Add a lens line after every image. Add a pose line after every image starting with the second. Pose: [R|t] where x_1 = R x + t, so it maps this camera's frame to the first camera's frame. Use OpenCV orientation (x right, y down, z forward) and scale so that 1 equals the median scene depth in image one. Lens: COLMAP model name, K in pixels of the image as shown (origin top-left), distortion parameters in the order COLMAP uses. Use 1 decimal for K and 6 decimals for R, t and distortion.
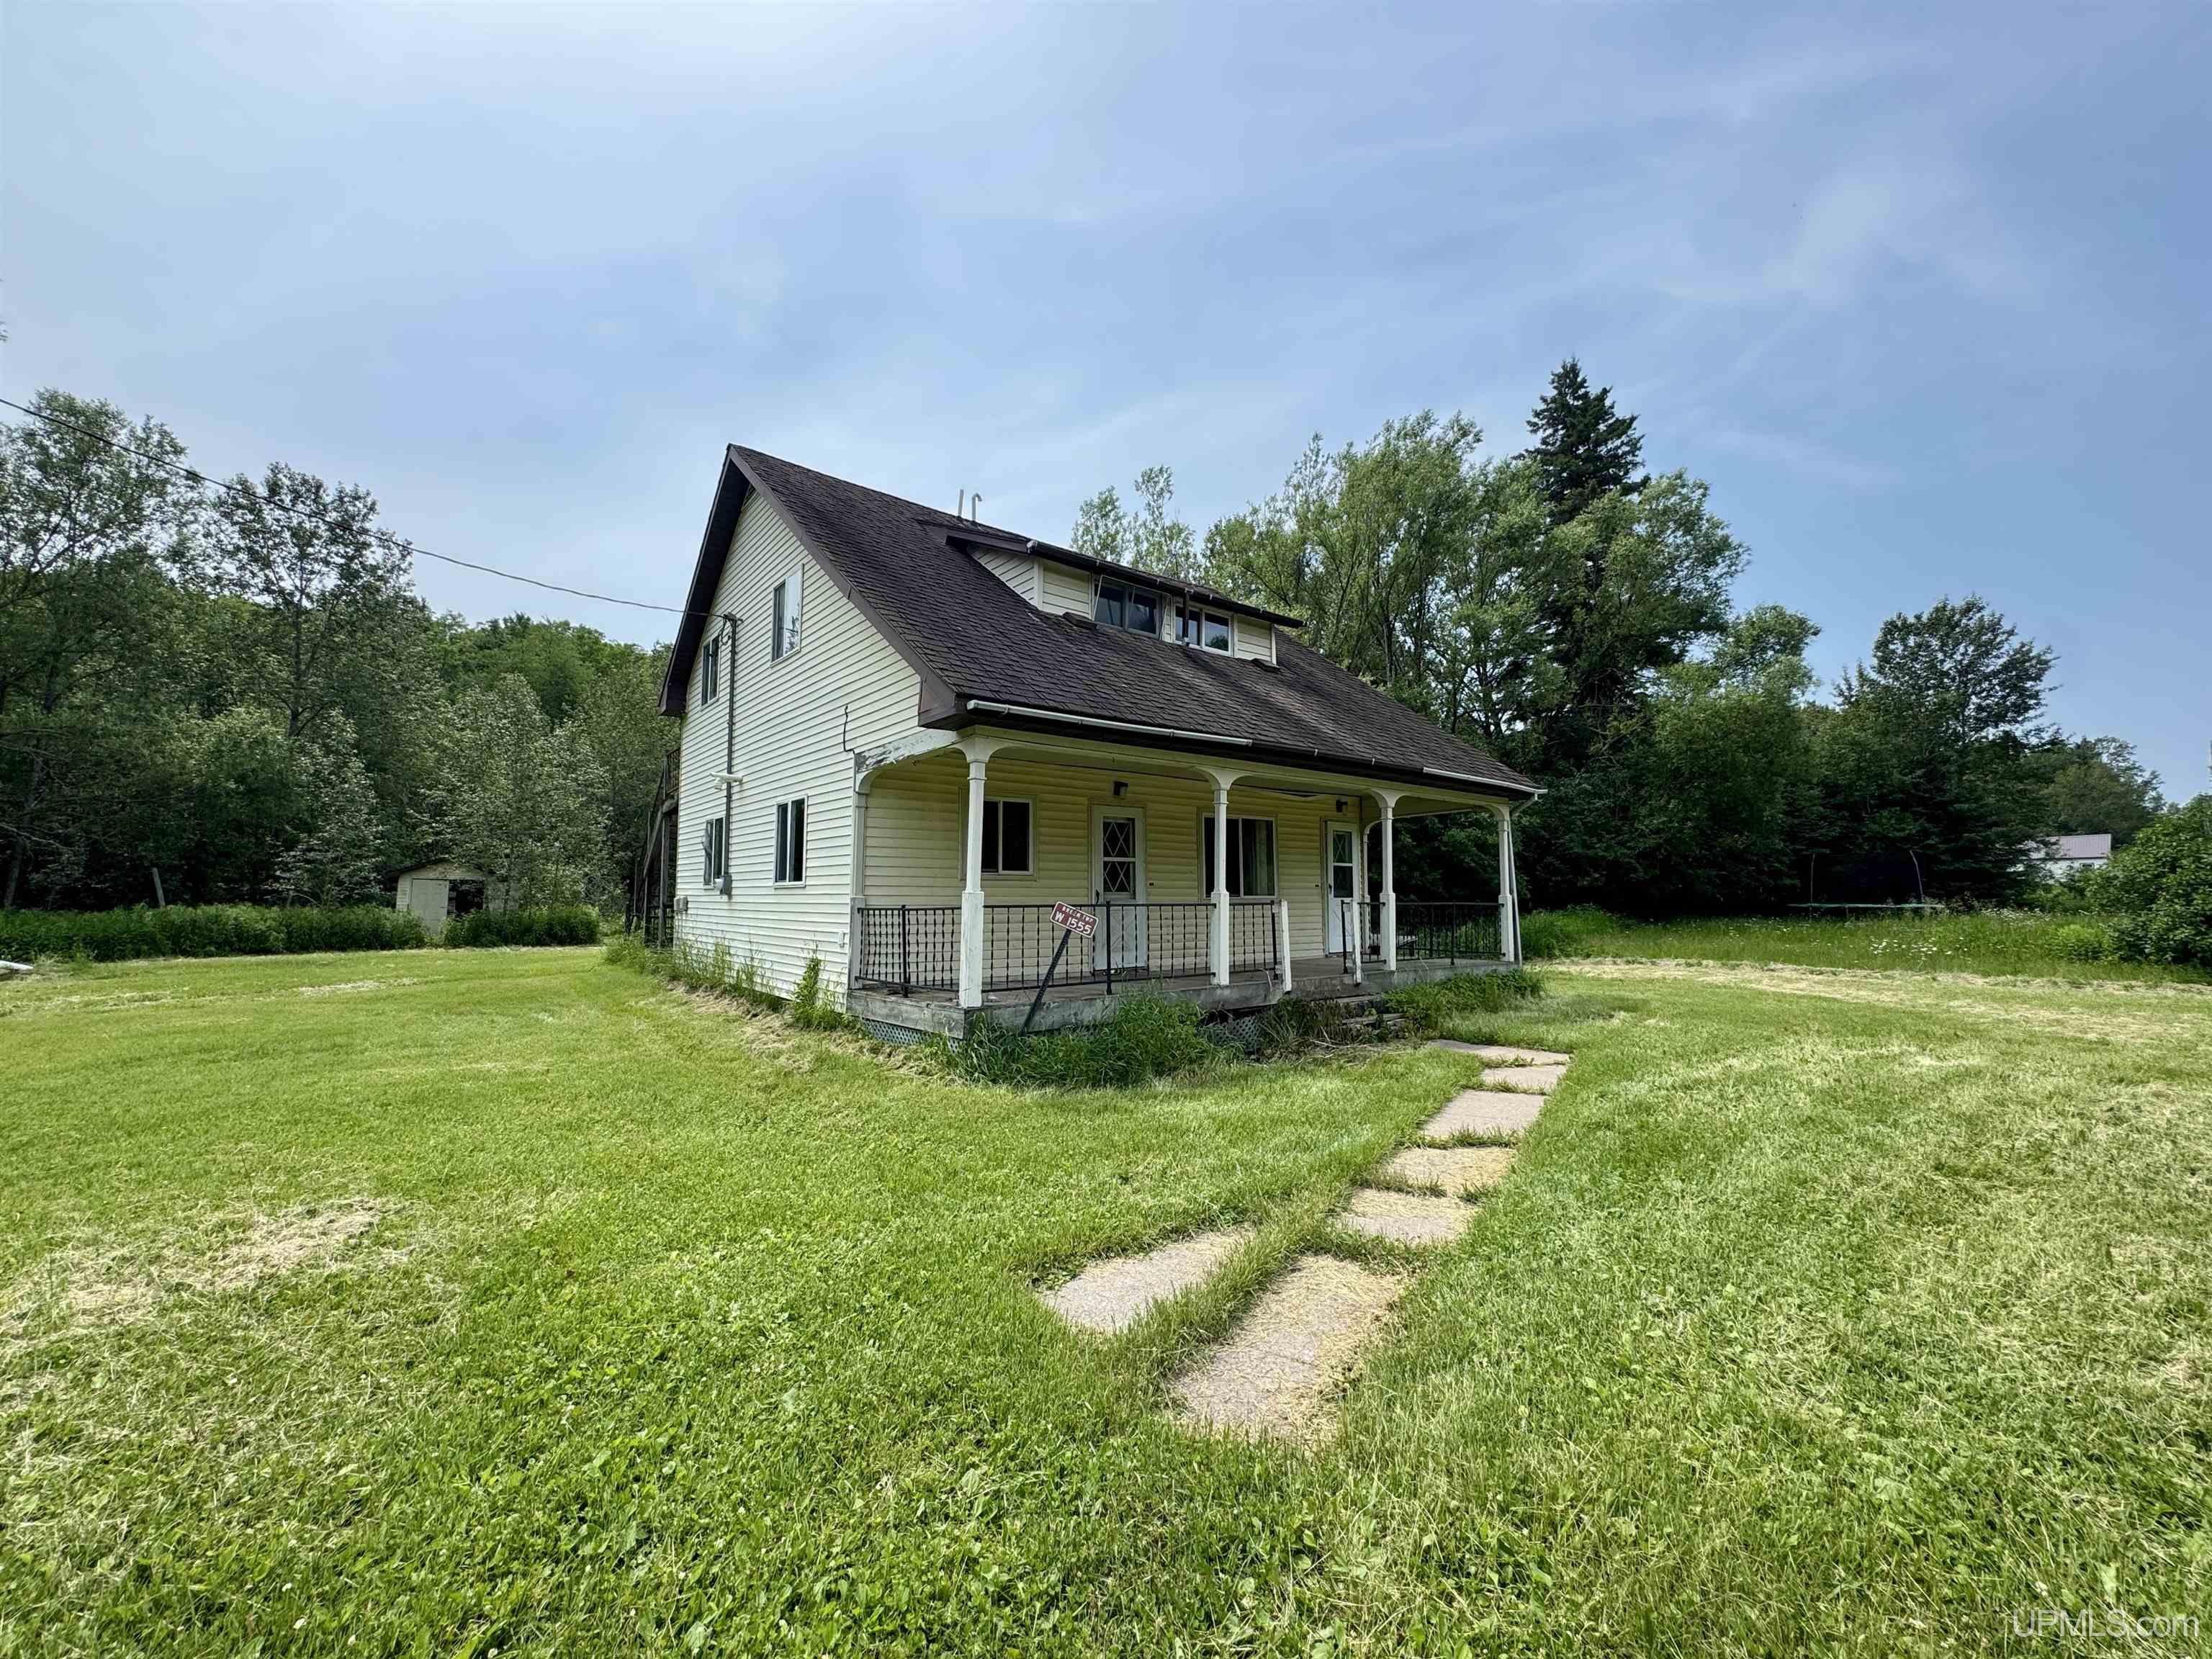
lens RADIAL K [[888.8, 0, 1108.8], [0, 888.8, 832.0], [0, 0, 1]] dist [-0.002190, 0.000080]
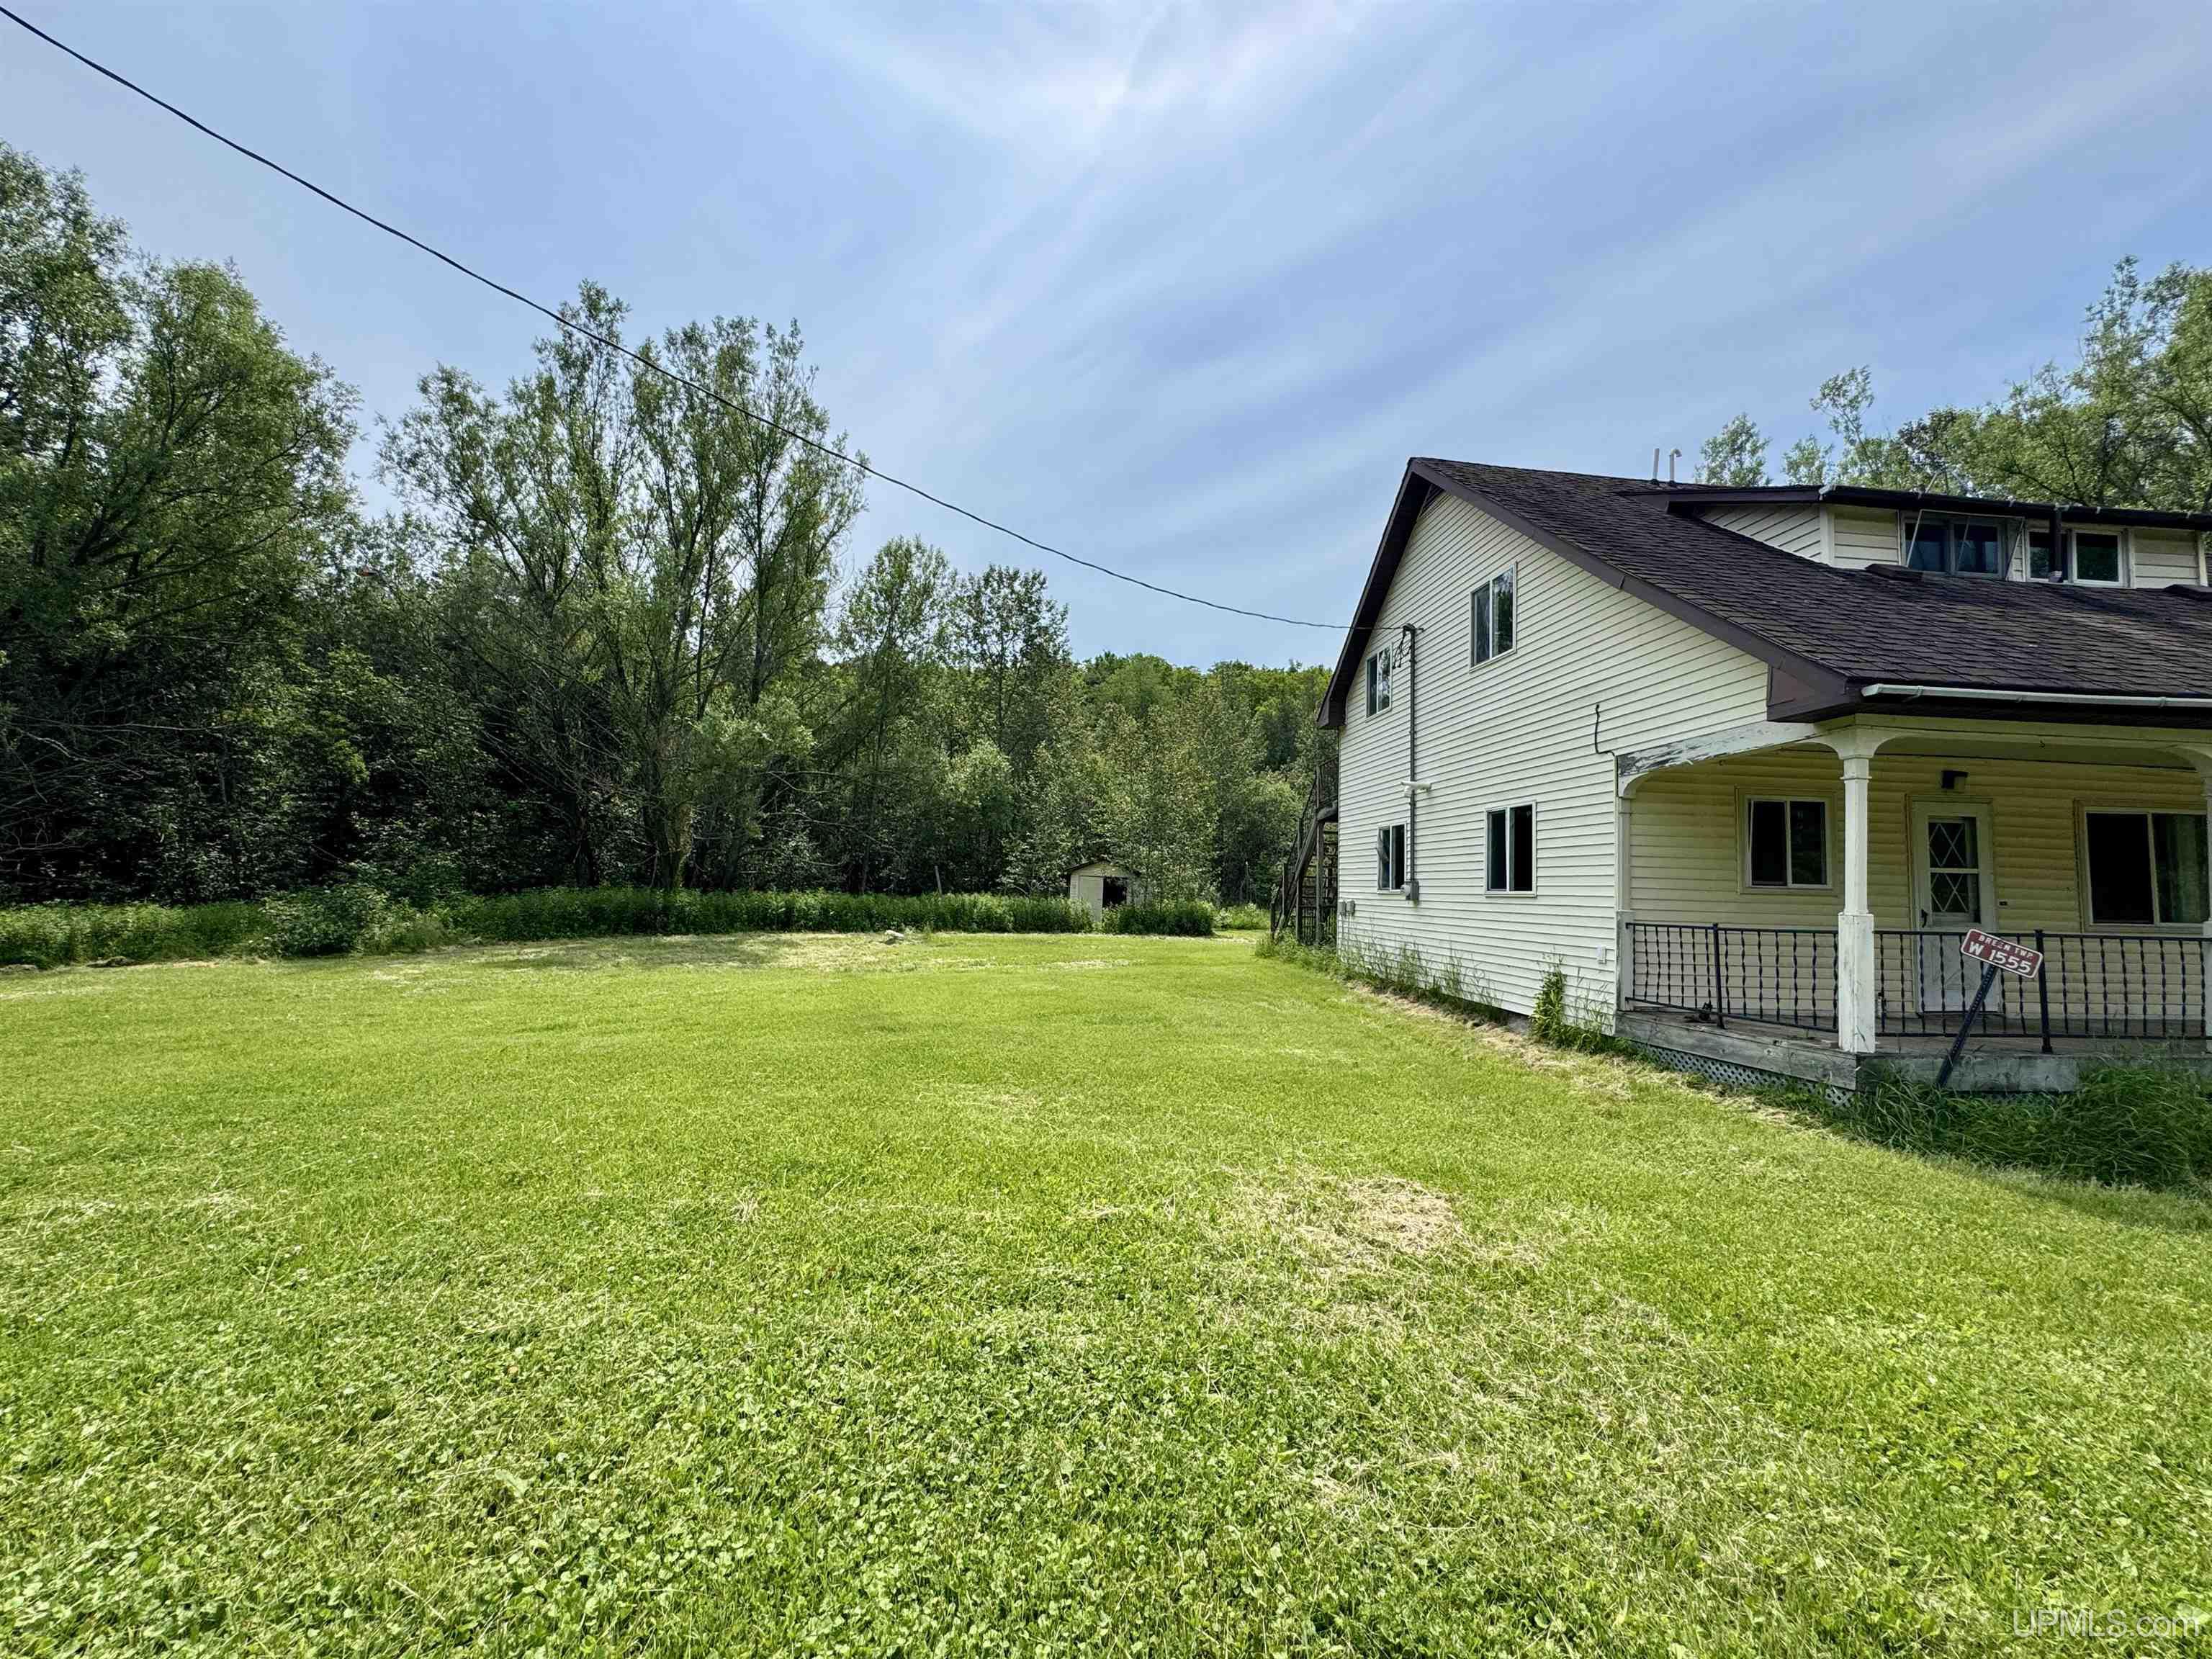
lens RADIAL K [[892.8, 0, 1107.5], [0, 892.8, 827.2], [0, 0, 1]] dist [-0.000927, 0.000240]
pose [[0.840891, -0.015315, -0.540988, -0.170710], [0.013199, 0.999883, -0.007791, -0.009891], [0.541043, -0.000589, 0.840995, -0.049884]]
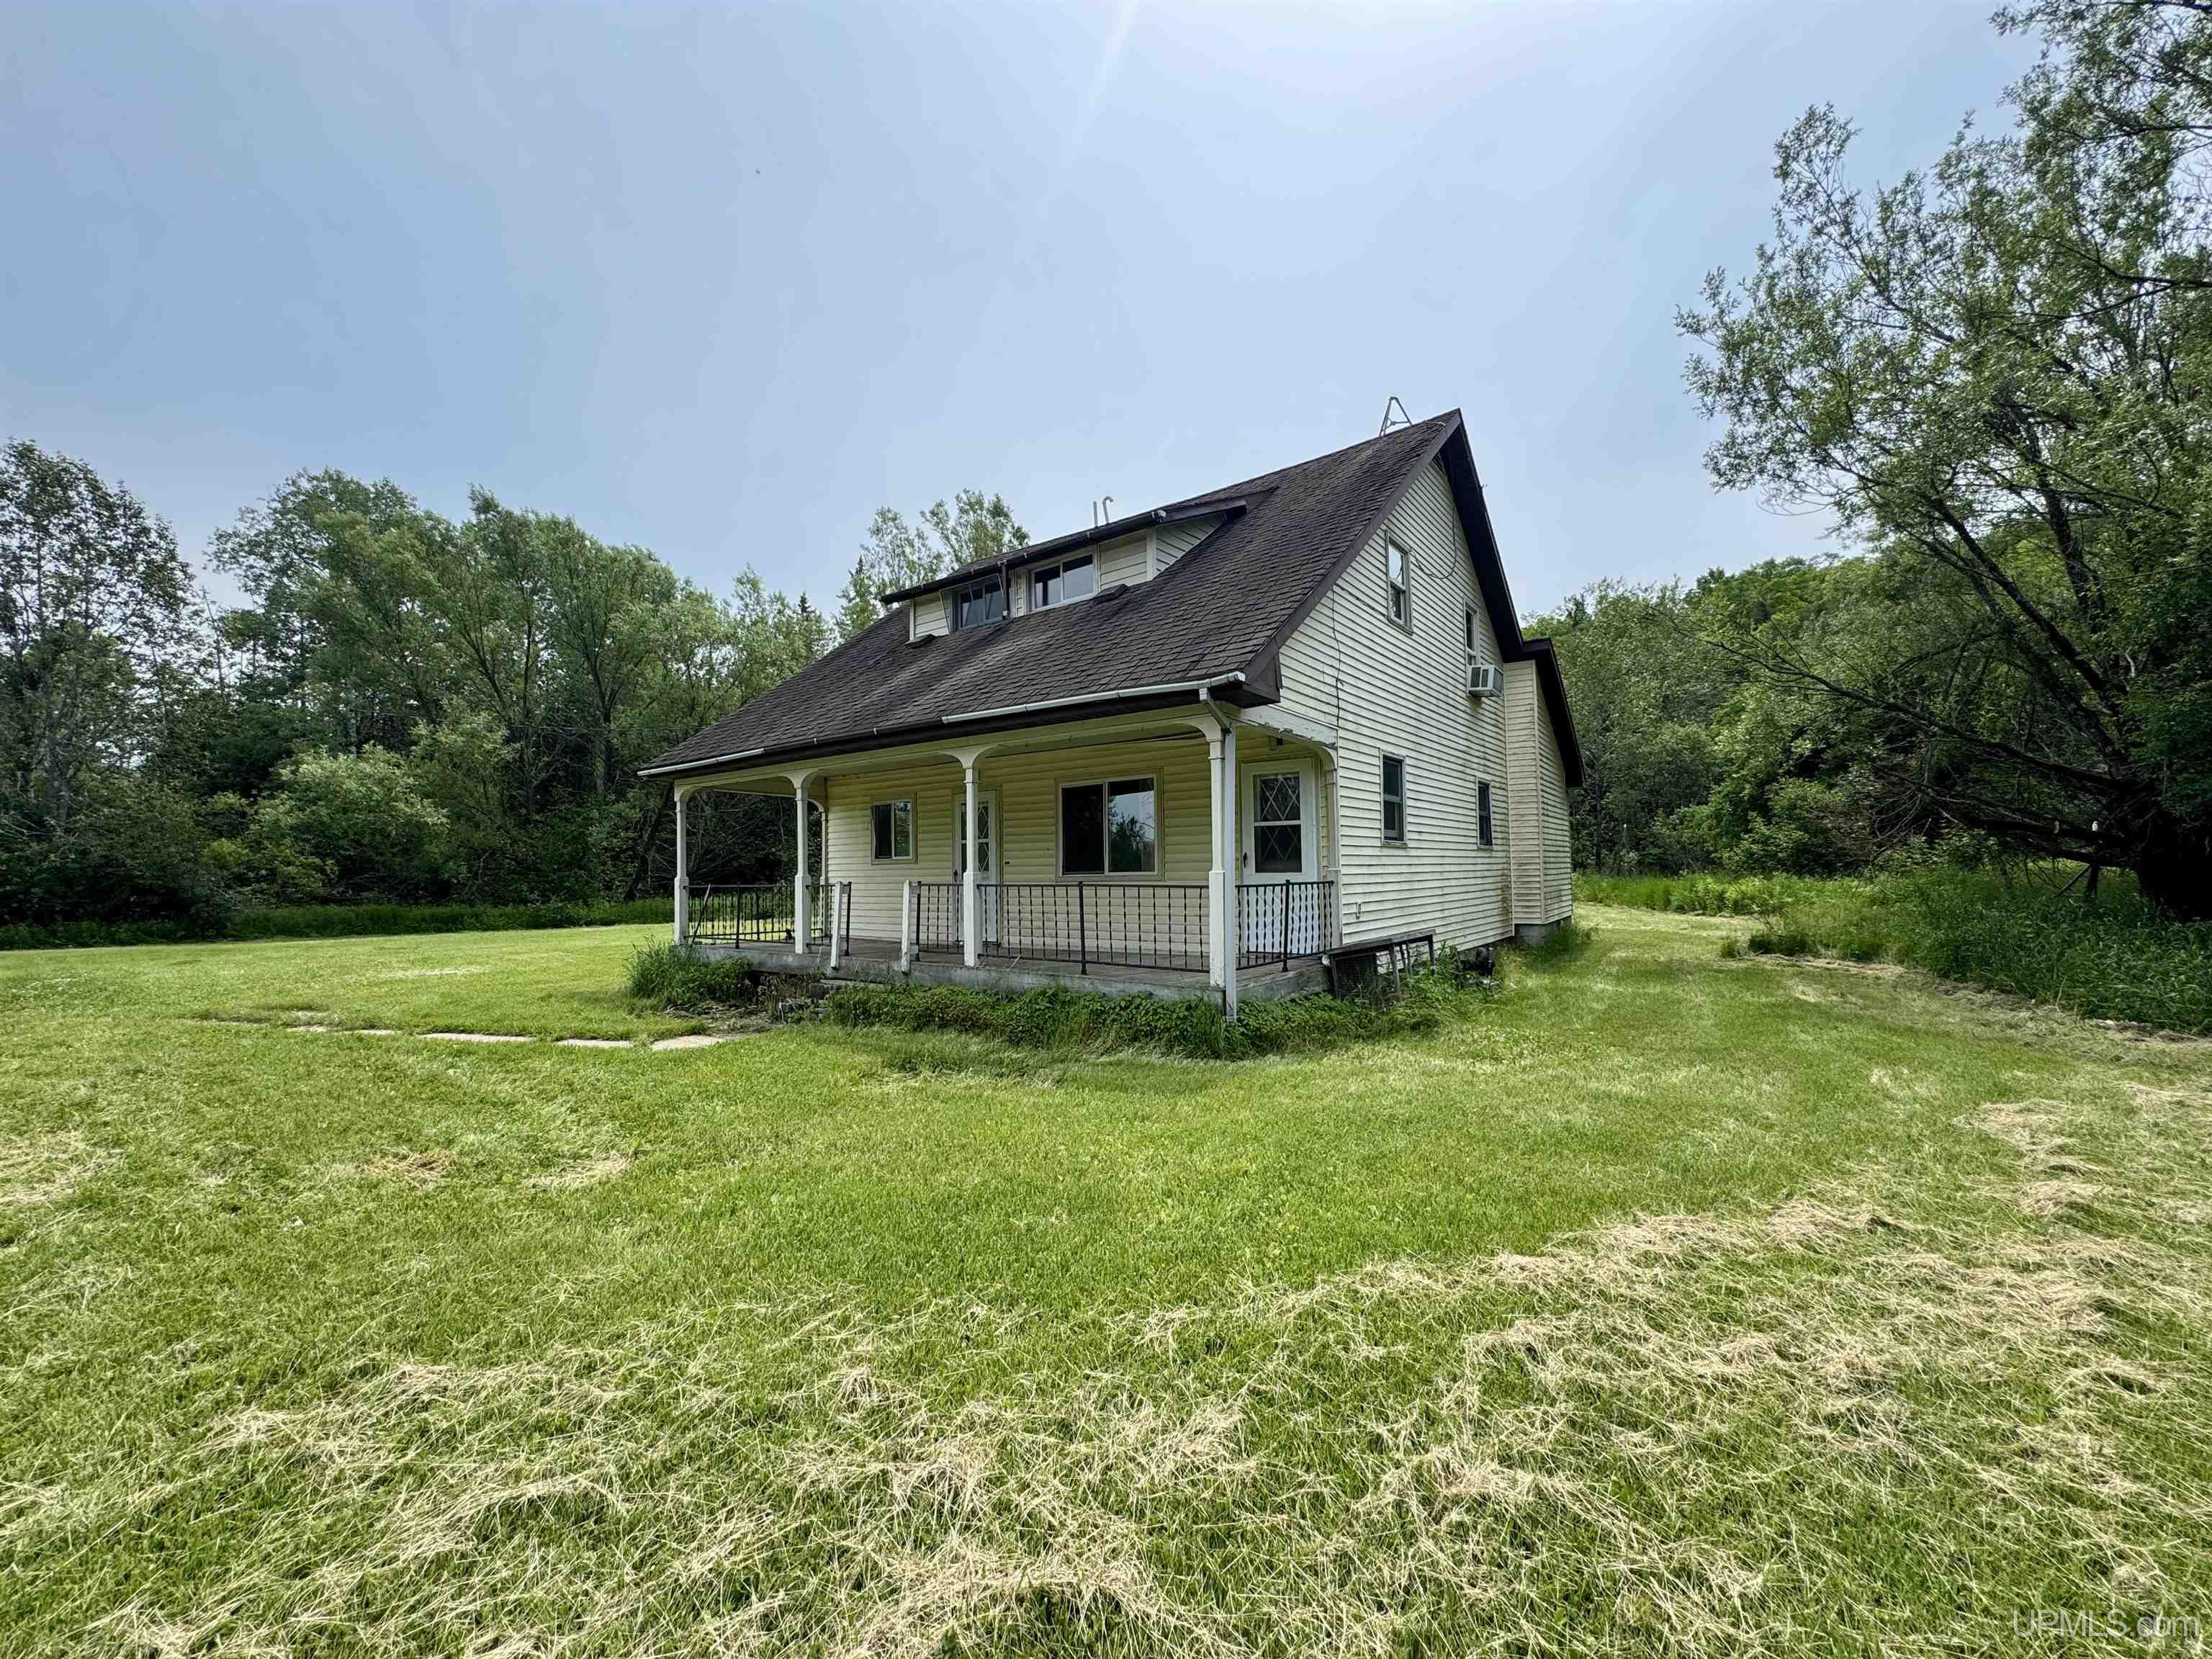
lens RADIAL K [[886.5, 0, 1100.8], [0, 886.5, 829.8], [0, 0, 1]] dist [-0.003834, 0.000534]
pose [[0.244408, -0.049594, -0.968403, 0.996221], [0.091849, 0.995385, -0.027795, 0.055117], [0.965313, -0.082153, 0.247836, 0.797193]]
